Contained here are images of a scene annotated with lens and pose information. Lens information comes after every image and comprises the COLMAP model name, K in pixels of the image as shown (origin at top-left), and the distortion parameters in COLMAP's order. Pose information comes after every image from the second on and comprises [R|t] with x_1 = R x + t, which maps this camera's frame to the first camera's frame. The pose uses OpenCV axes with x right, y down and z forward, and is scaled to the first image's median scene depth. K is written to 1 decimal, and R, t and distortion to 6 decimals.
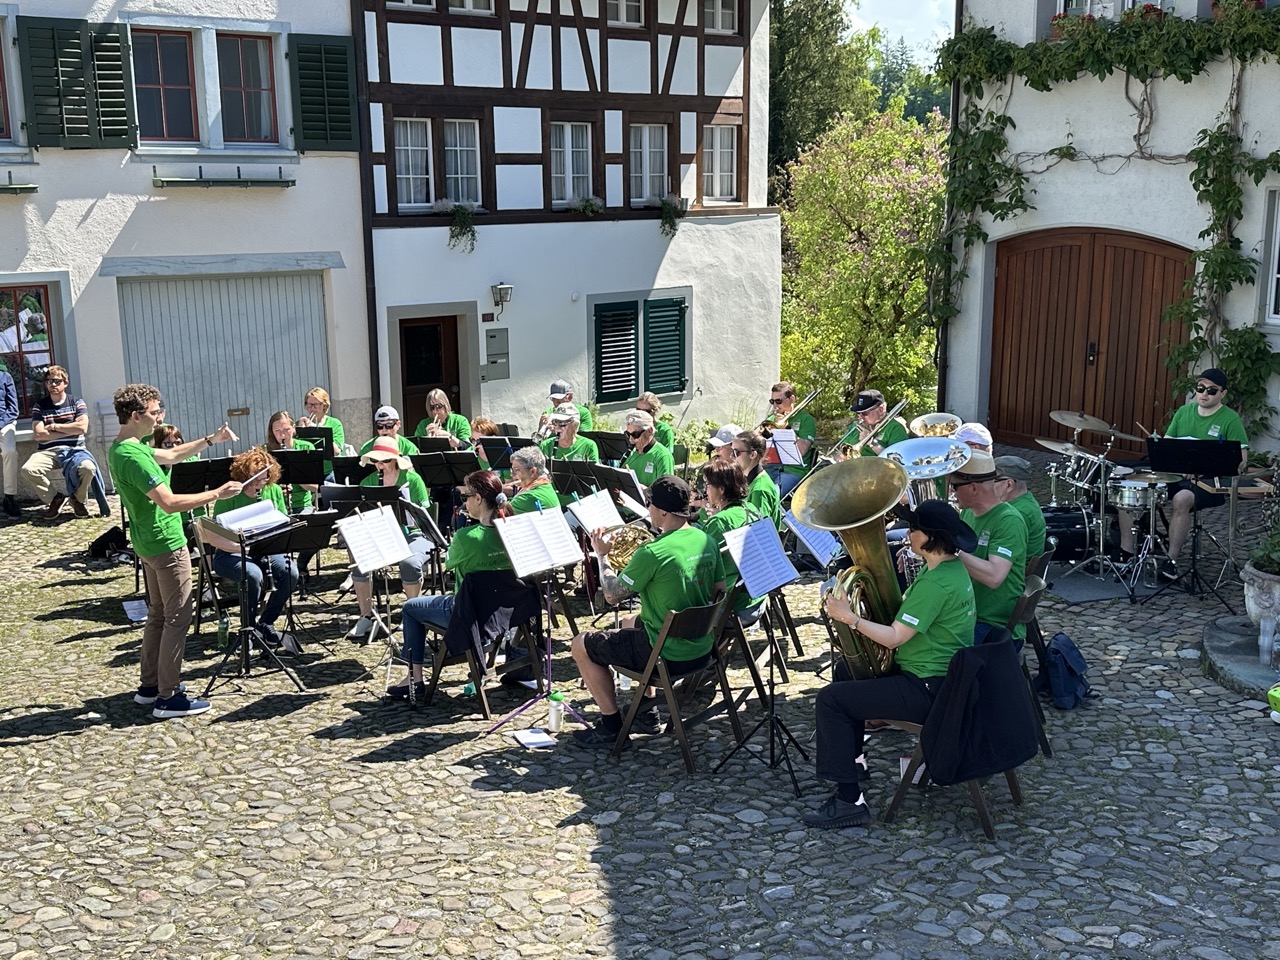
lens RADIAL K [[1402.9, 0, 634.5], [0, 1402.9, 487.0], [0, 0, 1]] dist [0.217160, -0.502857]
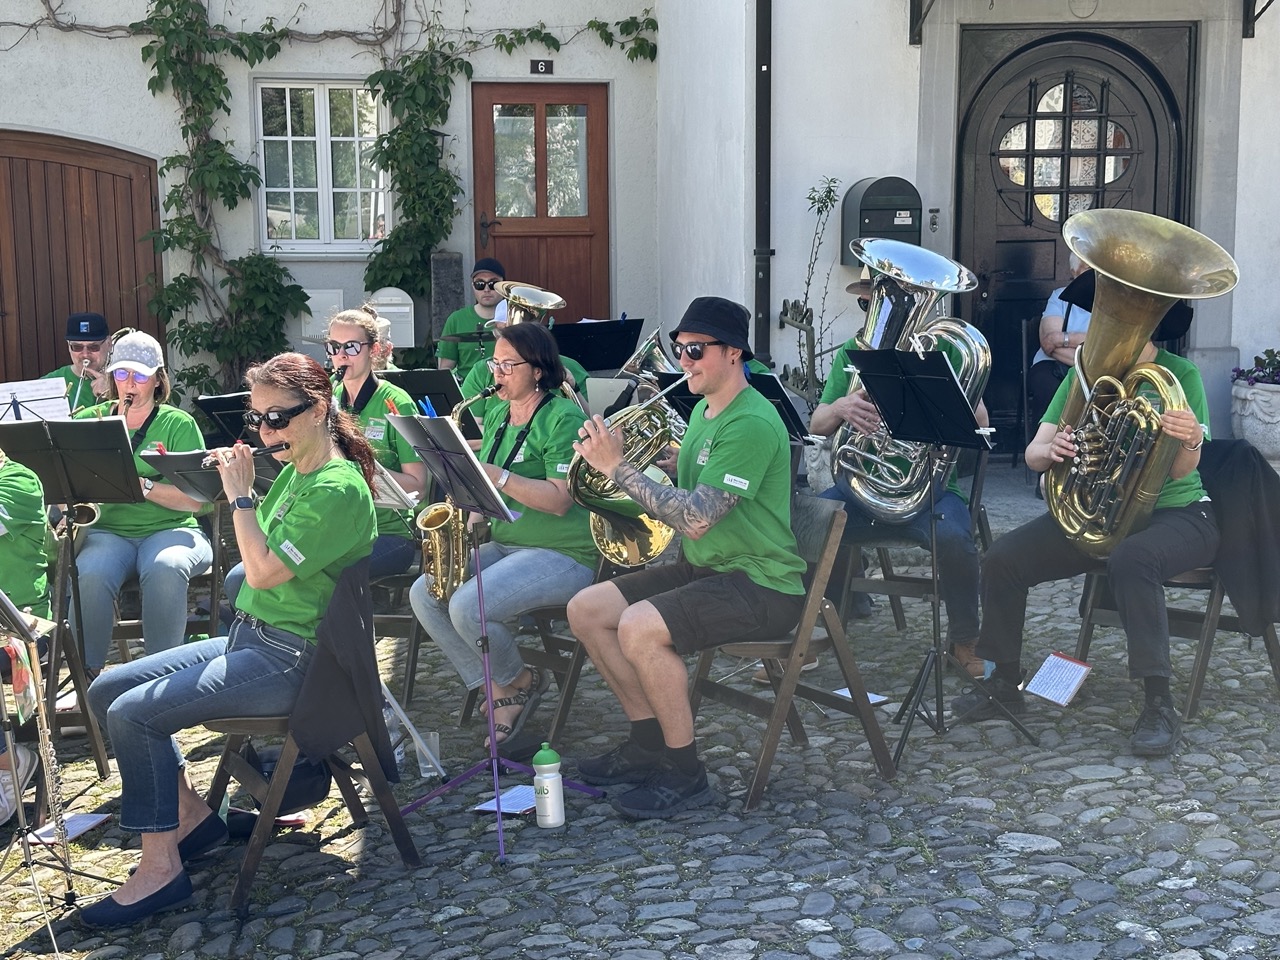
lens RADIAL K [[1795.4, 0, 632.6], [0, 1795.4, 479.7], [0, 0, 1]] dist [0.198725, -0.465831]
pose [[0.476717, -0.115342, 0.871457, -0.294415], [0.188197, 0.981760, 0.026991, 0.017216], [-0.858675, 0.151139, 0.489729, 0.313198]]
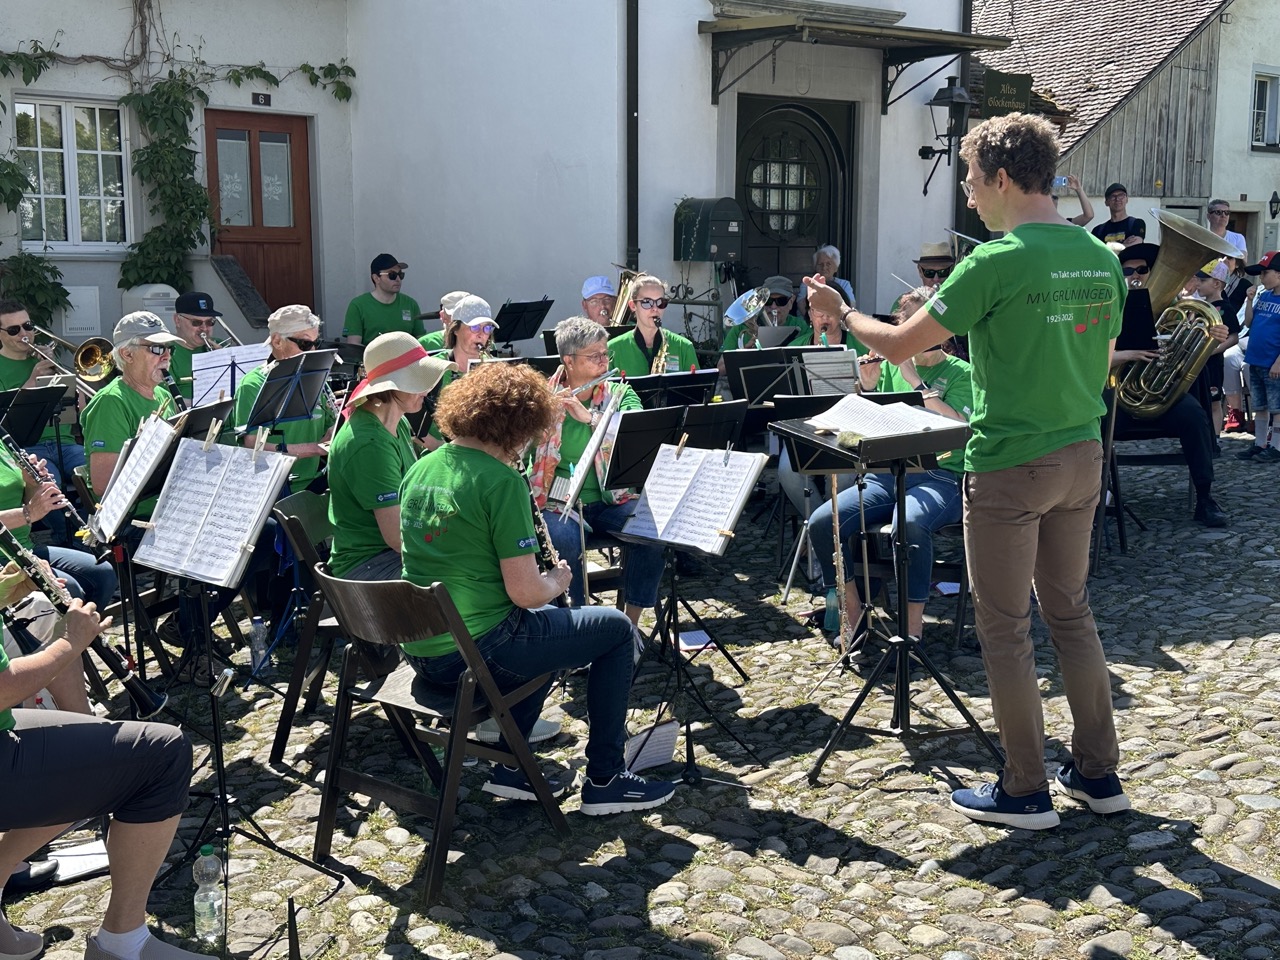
lens RADIAL K [[1502.8, 0, 647.1], [0, 1502.8, 483.8], [0, 0, 1]] dist [0.213966, -0.491812]
pose [[-0.052080, -0.134247, 0.989578, -0.435912], [0.210939, 0.967086, 0.142298, -0.027252], [-0.976111, 0.216151, -0.022048, 0.593853]]
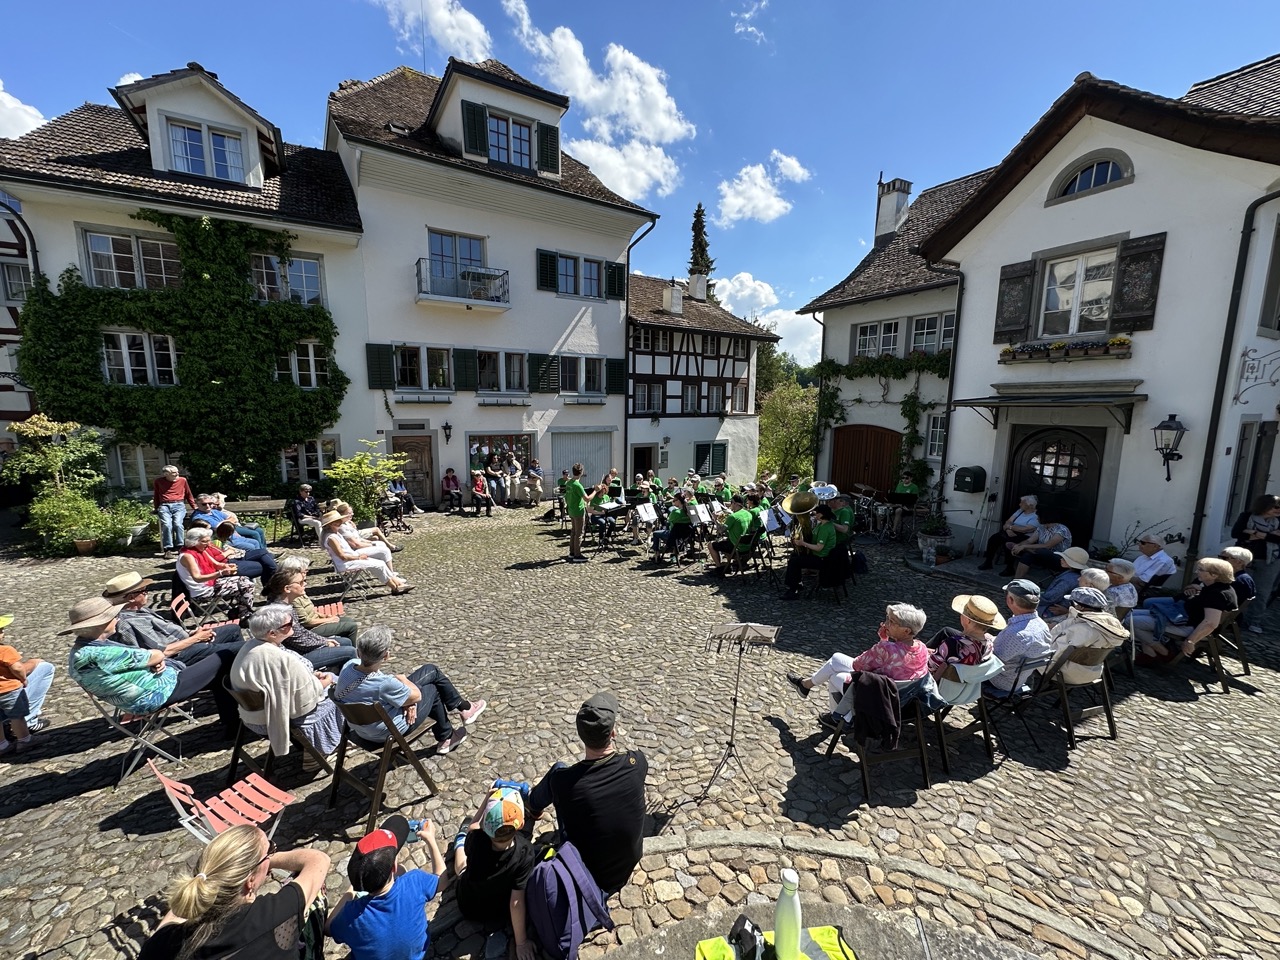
lens RADIAL K [[509.4, 0, 640.0], [0, 509.4, 480.0], [0, 0, 1]] dist [-0.000524, -0.000022]
pose [[0.994232, 0.036371, -0.100898, -0.041897], [-0.042400, 0.997400, -0.058267, 0.016768], [0.098516, 0.062209, 0.993189, -0.101457]]
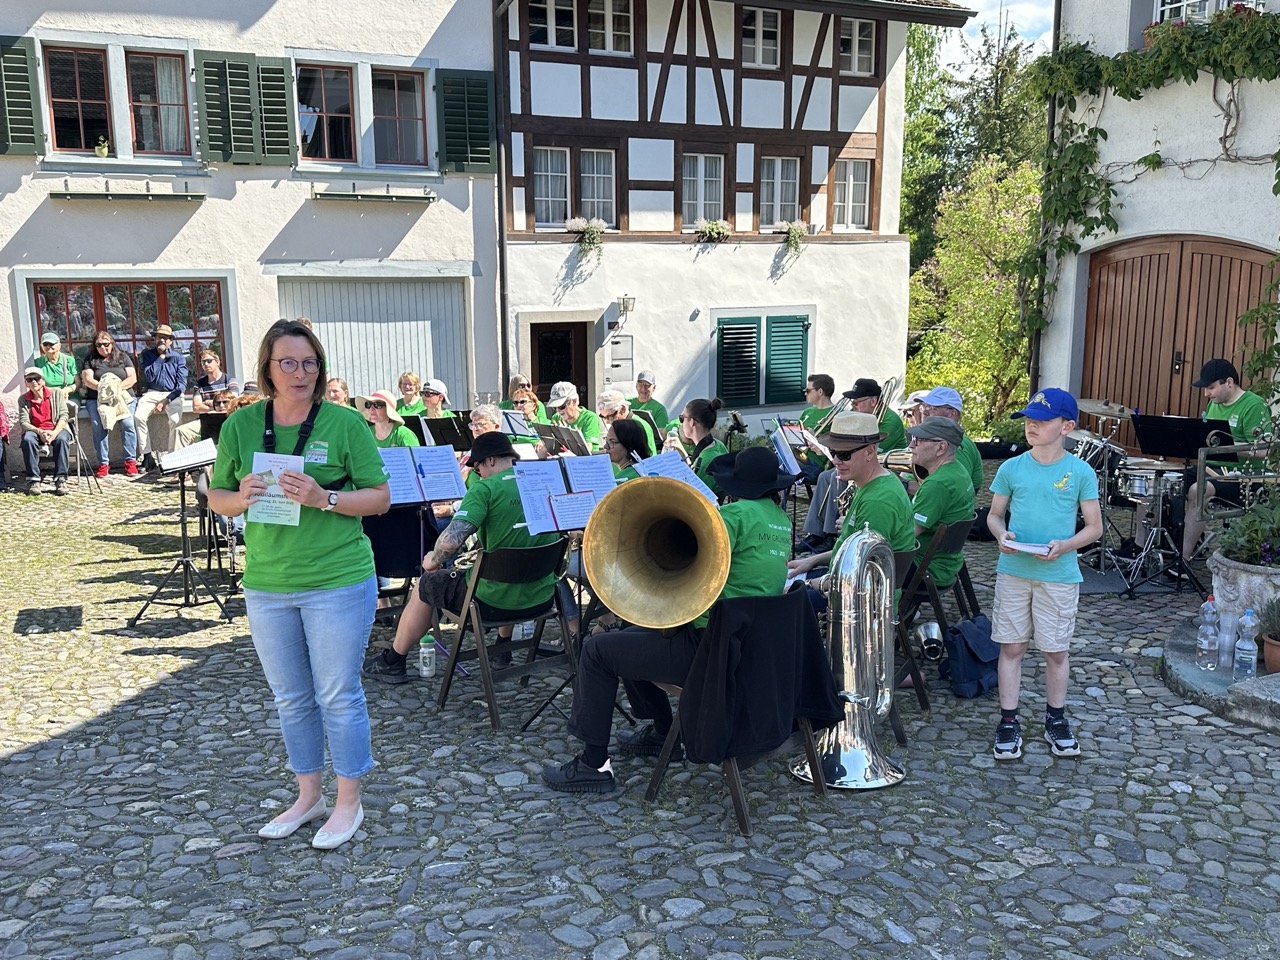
lens RADIAL K [[1147.9, 0, 635.3], [0, 1147.9, 489.5], [0, 0, 1]] dist [0.152357, -0.269112]
pose [[0.976577, 0.046965, -0.209979, 0.124278], [-0.050764, 0.998629, -0.012740, 0.023371], [0.209093, 0.023101, 0.977623, 0.125464]]
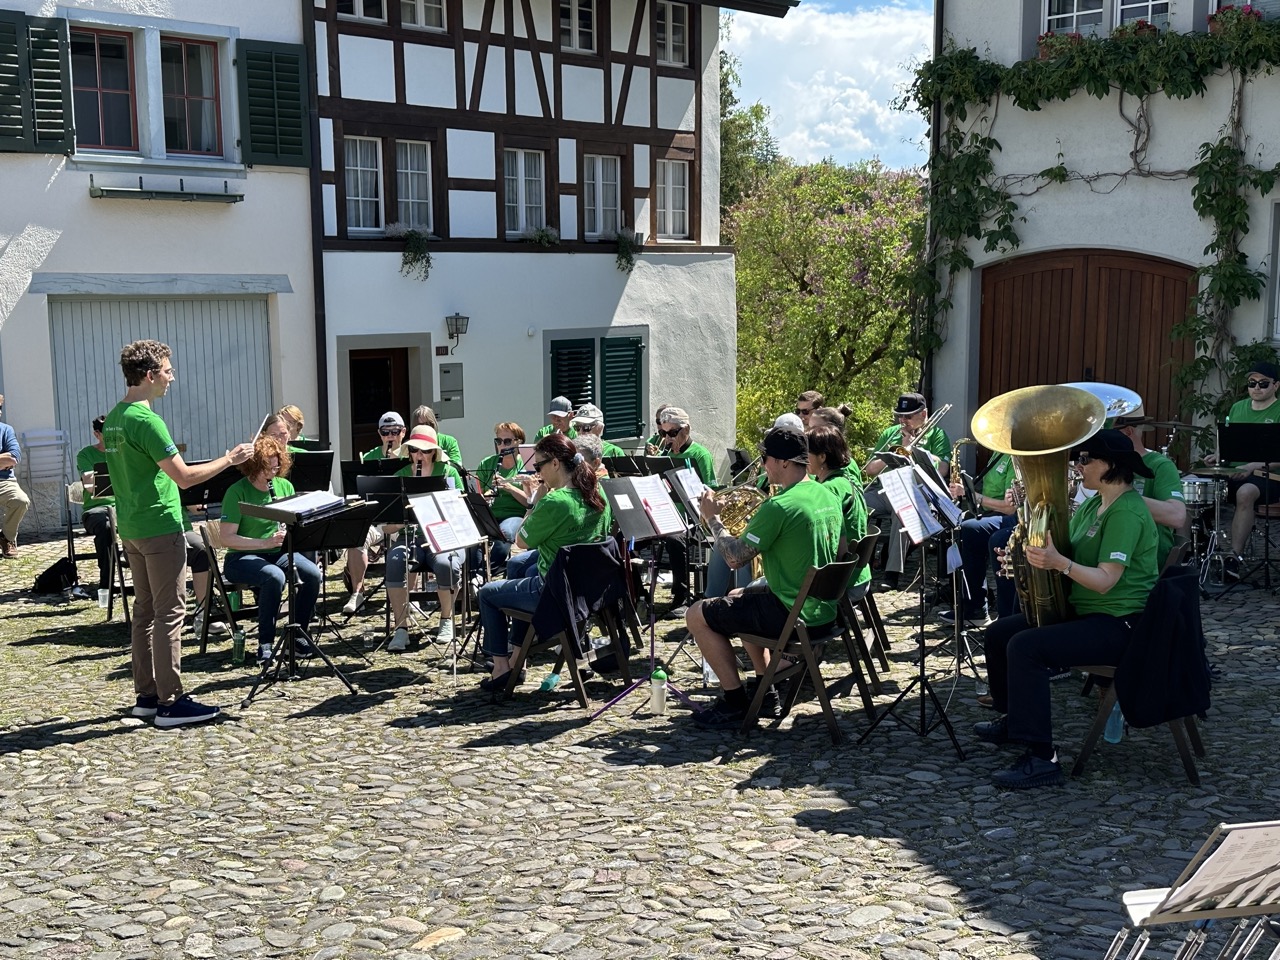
lens RADIAL K [[1502.8, 0, 647.1], [0, 1502.8, 483.8], [0, 0, 1]] dist [0.213966, -0.491812]
pose [[0.994728, -0.009650, 0.102095, -0.080532], [0.017147, 0.997198, -0.072818, 0.046153], [-0.101106, 0.074185, 0.992106, 0.010587]]
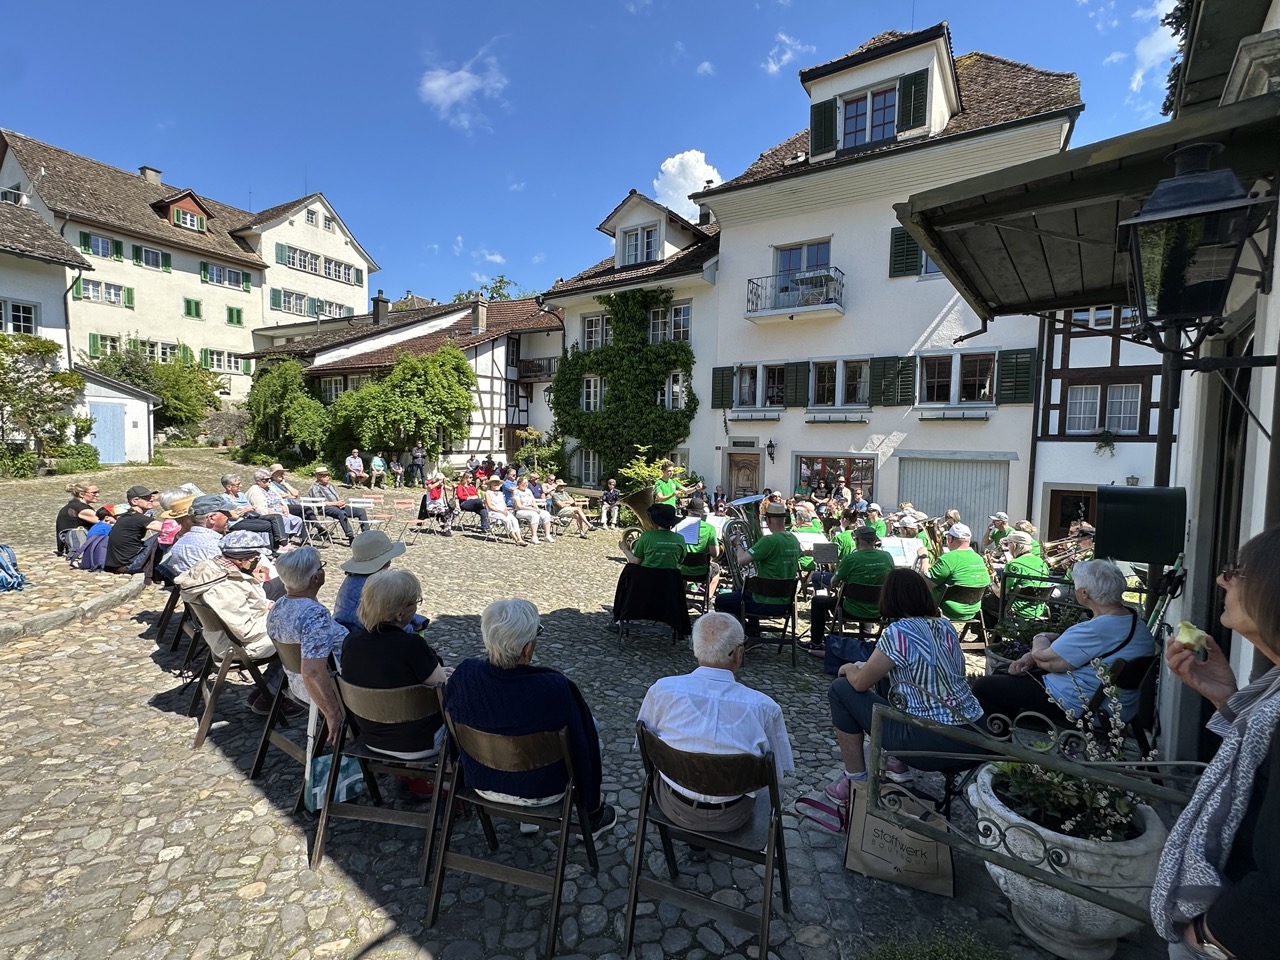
lens RADIAL K [[598.9, 0, 640.0], [0, 598.9, 480.0], [0, 0, 1]] dist [-0.001044, -0.000102]
pose [[0.312303, 0.070741, -0.947345, 0.440544], [-0.225587, 0.974222, -0.001619, -0.007471], [0.922809, 0.214215, 0.320211, 0.259551]]
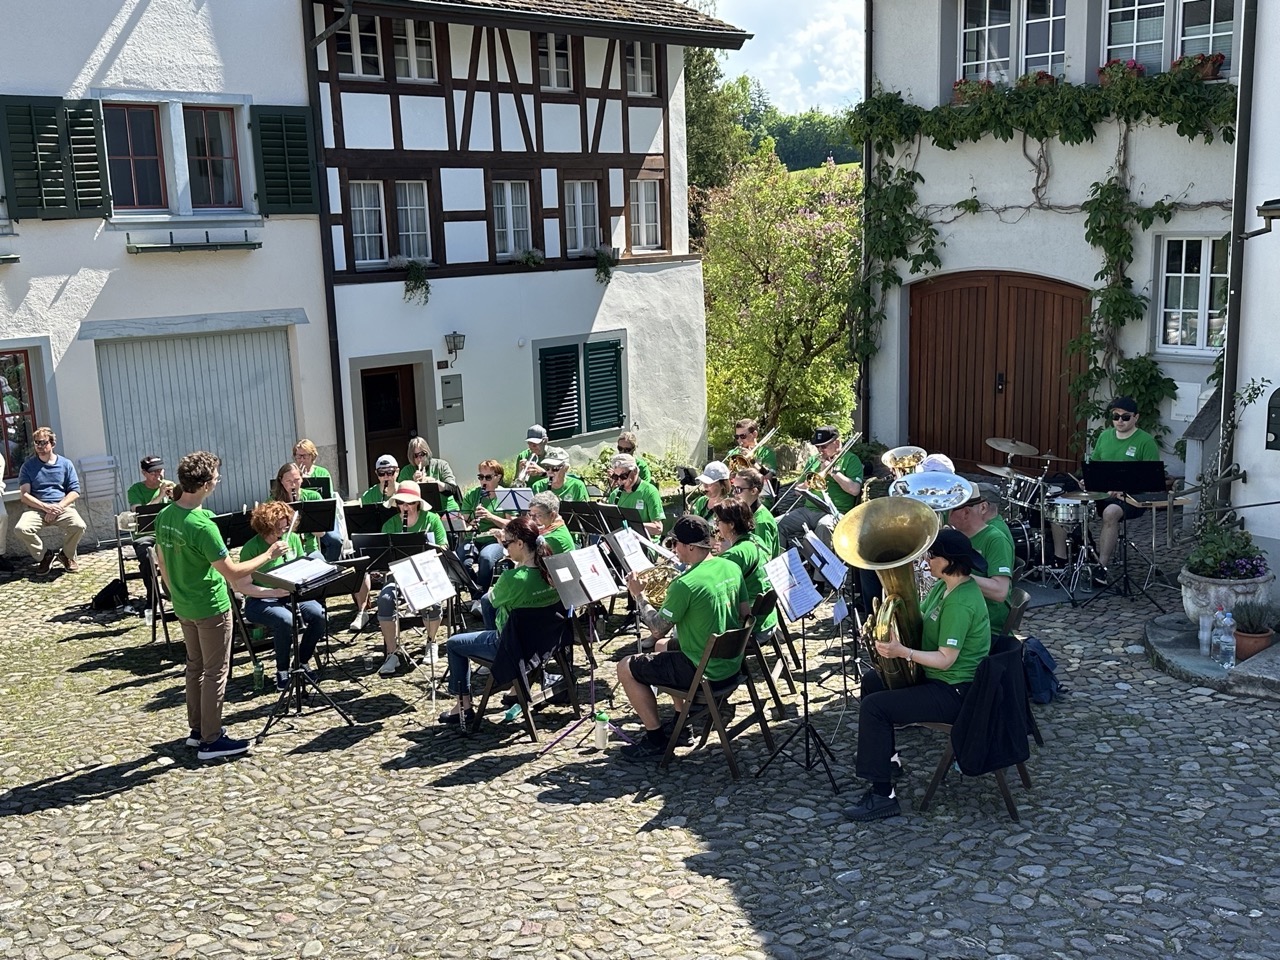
lens RADIAL K [[1348.7, 0, 650.6], [0, 1348.7, 486.3], [0, 0, 1]] dist [0.217243, -0.503132]
pose [[0.994723, -0.039635, 0.094628, -0.054183], [0.041320, 0.999019, -0.015915, -0.006949], [-0.093904, 0.019741, 0.995386, -0.033703]]
